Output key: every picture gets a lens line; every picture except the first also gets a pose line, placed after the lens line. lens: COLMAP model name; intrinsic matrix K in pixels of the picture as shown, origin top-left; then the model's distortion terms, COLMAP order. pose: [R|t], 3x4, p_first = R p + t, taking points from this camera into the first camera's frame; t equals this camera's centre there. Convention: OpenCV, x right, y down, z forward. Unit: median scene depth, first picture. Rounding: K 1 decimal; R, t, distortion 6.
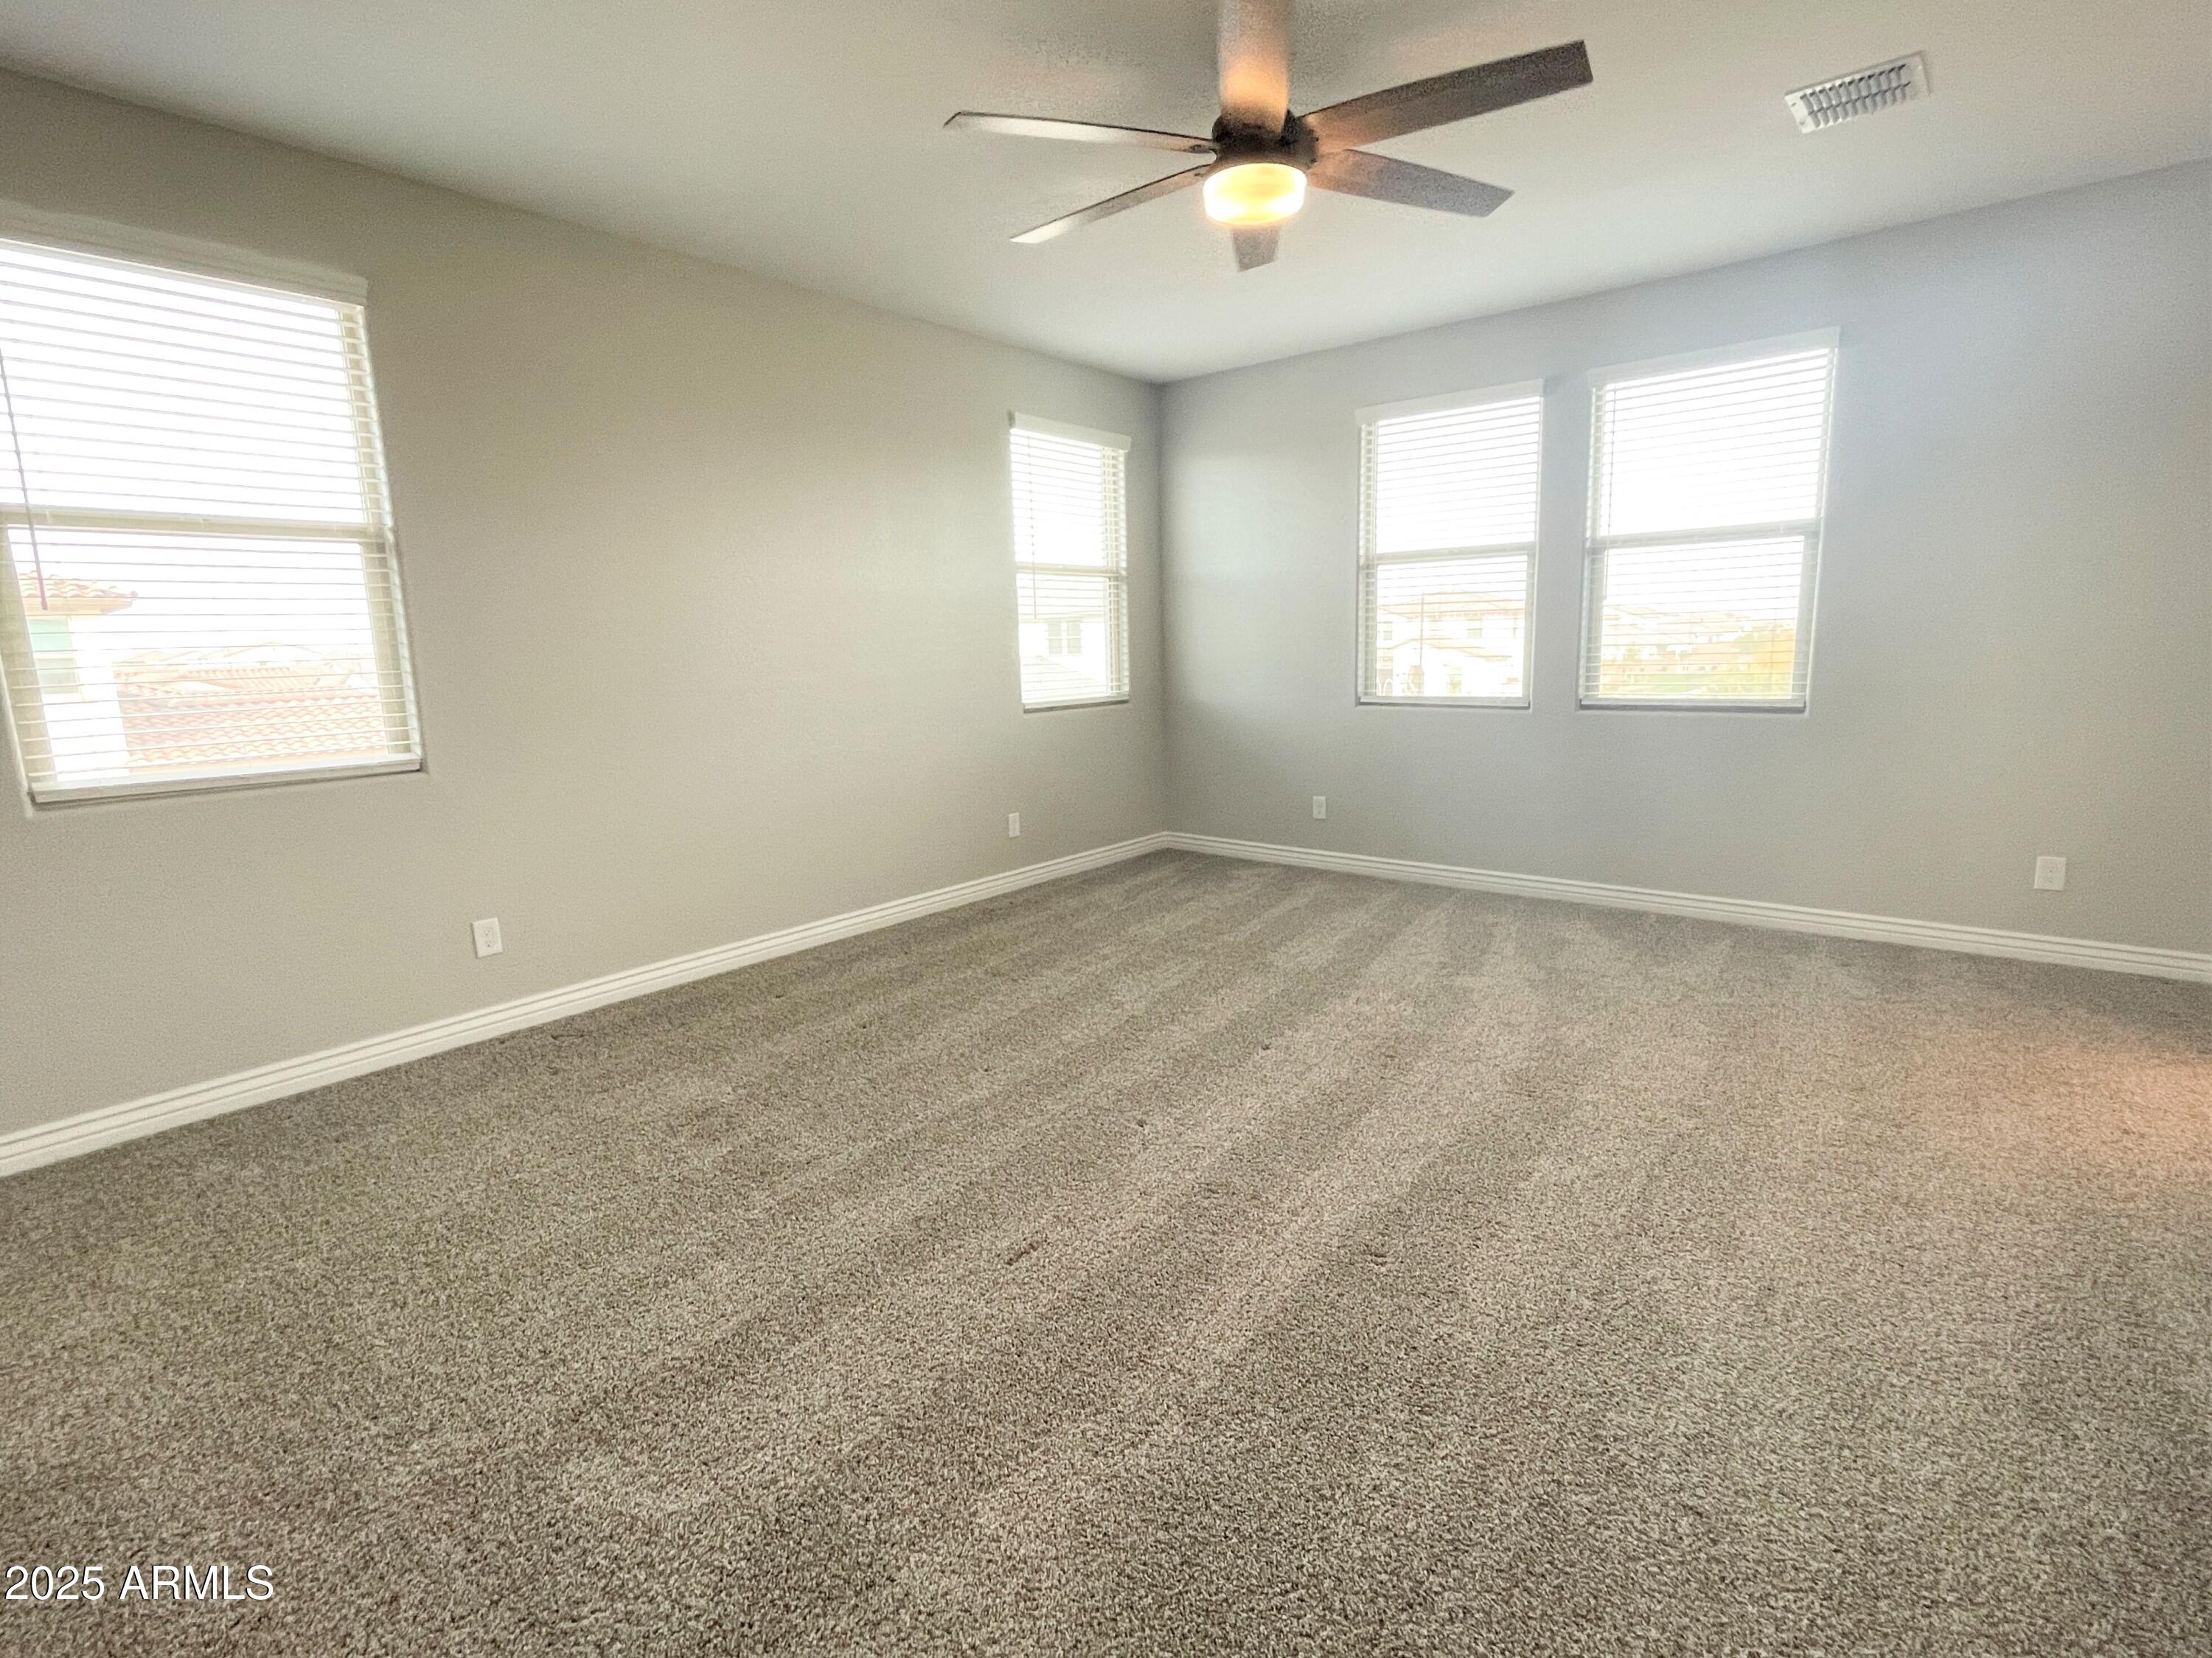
lens RADIAL K [[1016.0, 0, 1106.0], [0, 1016.0, 829.0], [0, 0, 1]] dist [-0.000930, -0.000045]
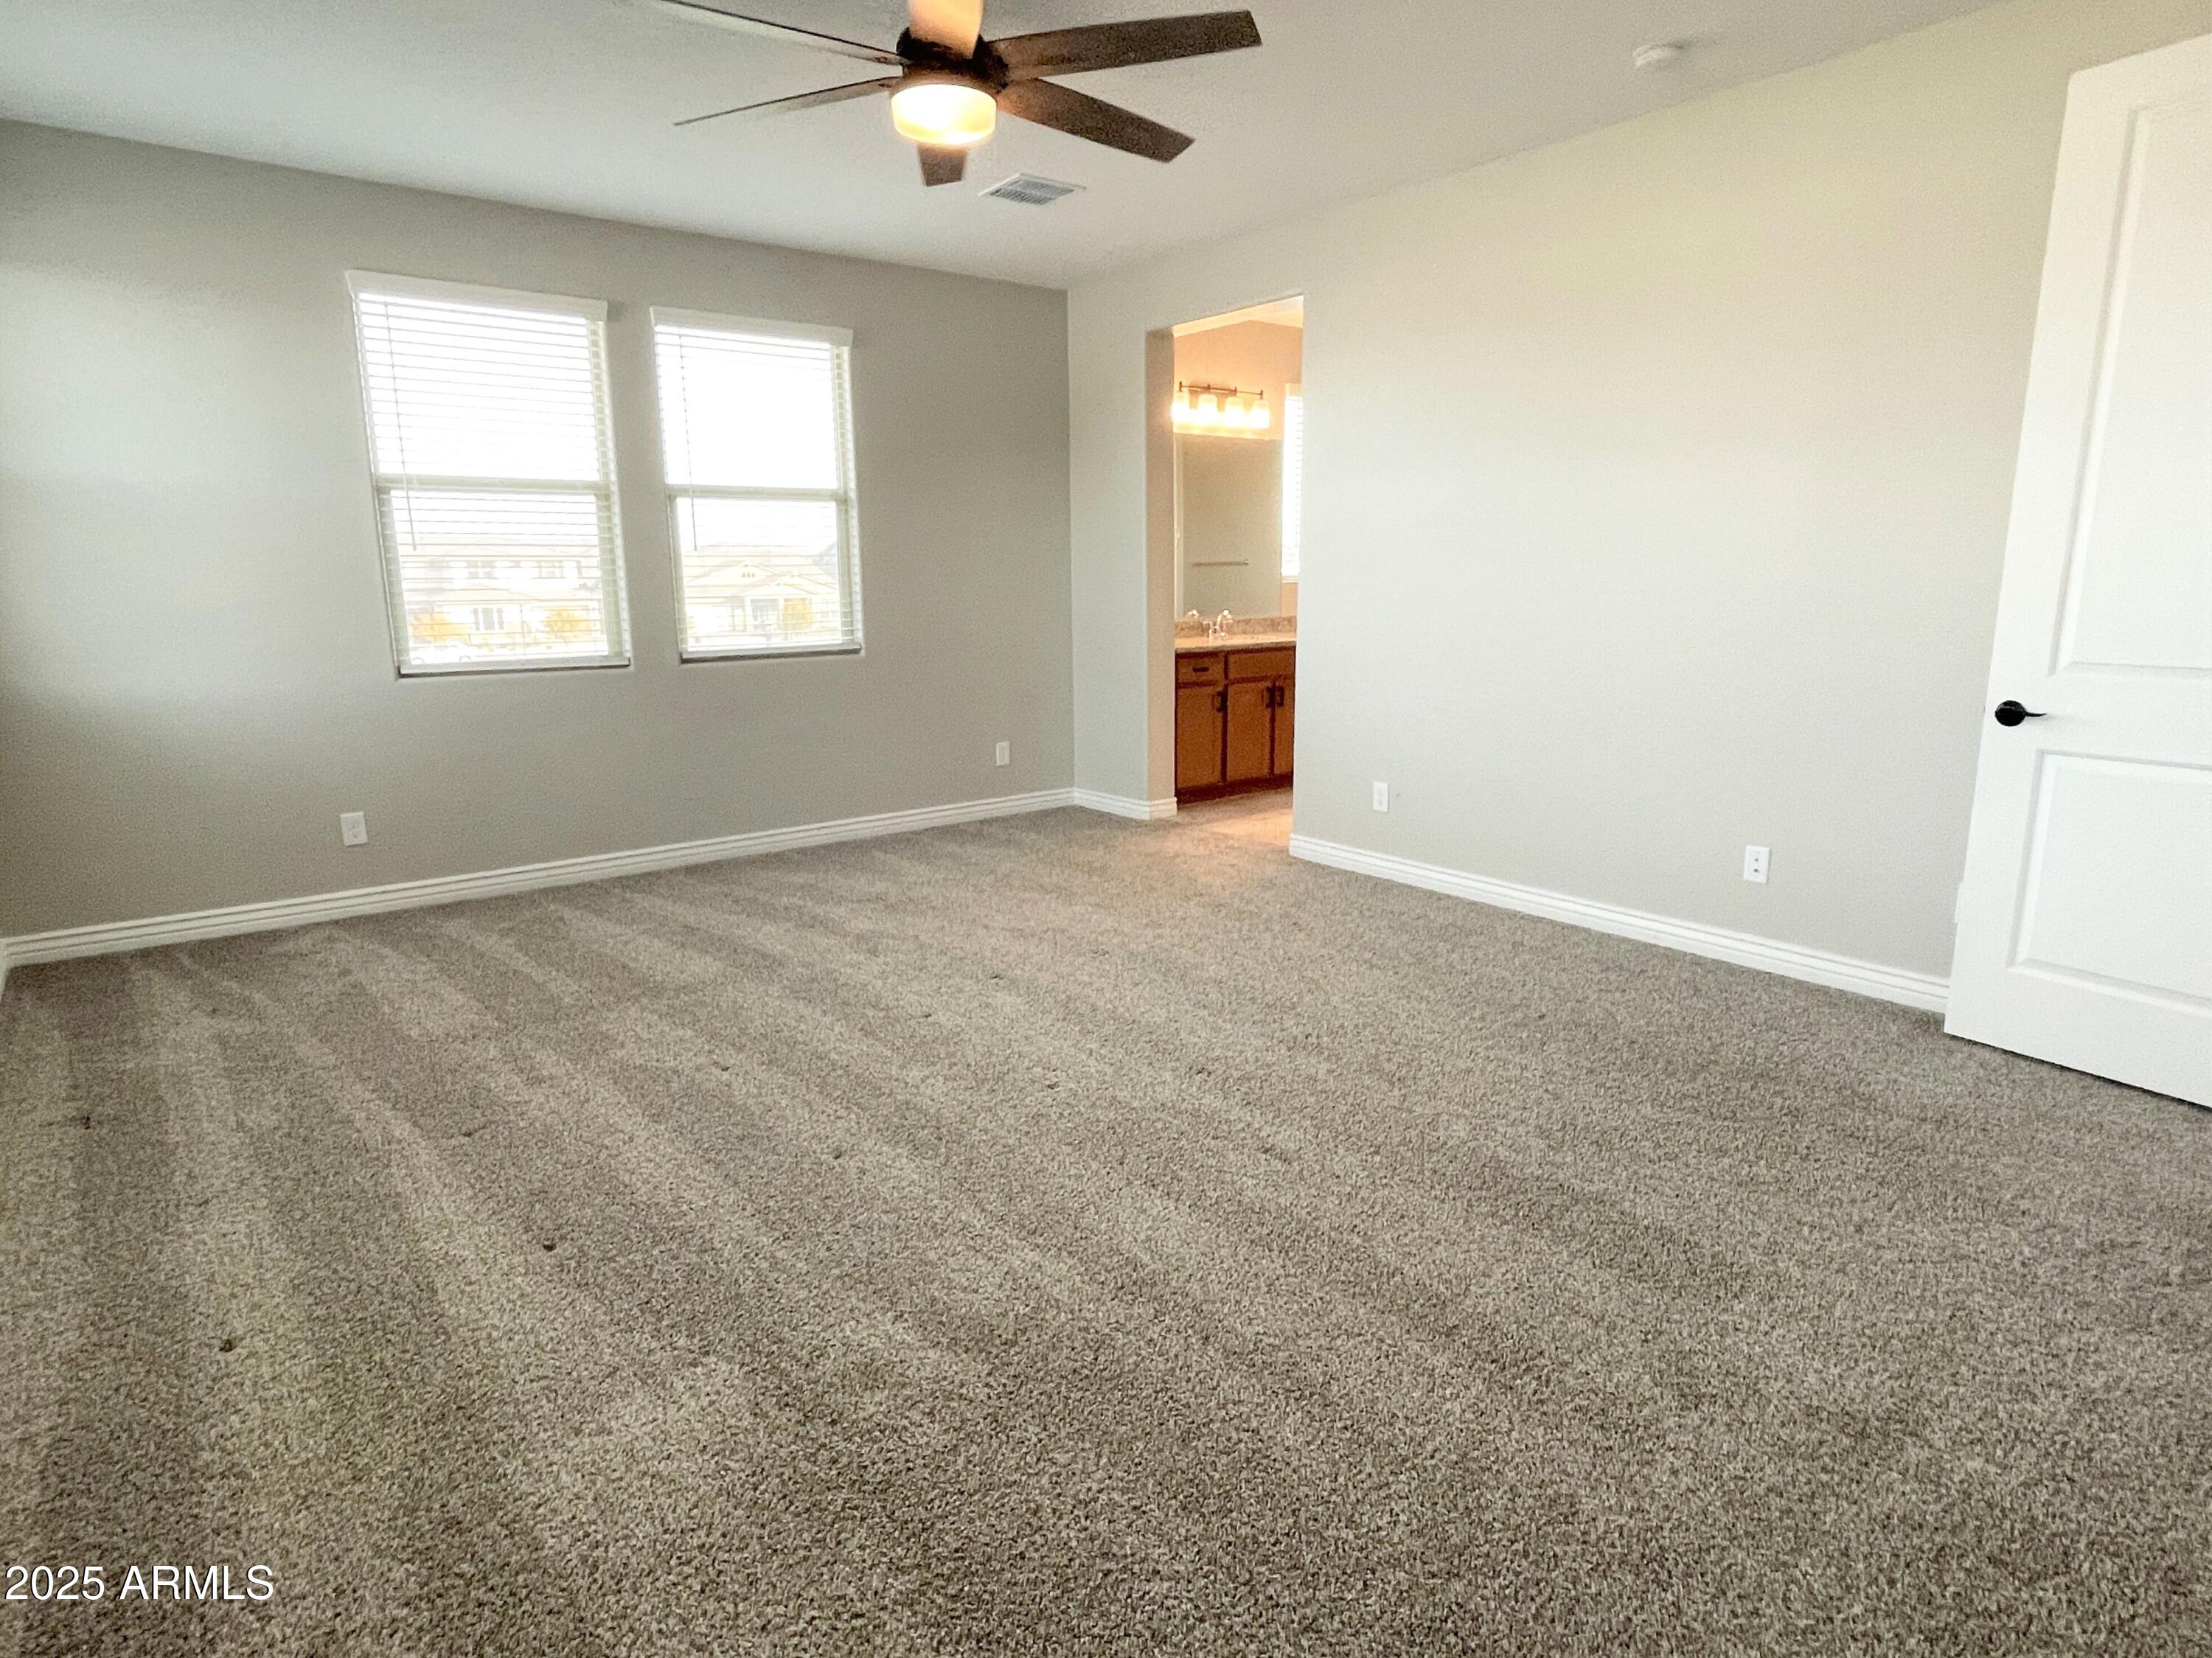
lens RADIAL K [[1204.9, 0, 1106.0], [0, 1204.9, 829.0], [0, 0, 1]] dist [0.000952, -0.000083]
pose [[0.216754, -0.175930, 0.960243, -0.652797], [0.178880, 0.974131, 0.138096, -0.059500], [-0.959698, 0.141836, 0.242618, 0.420069]]
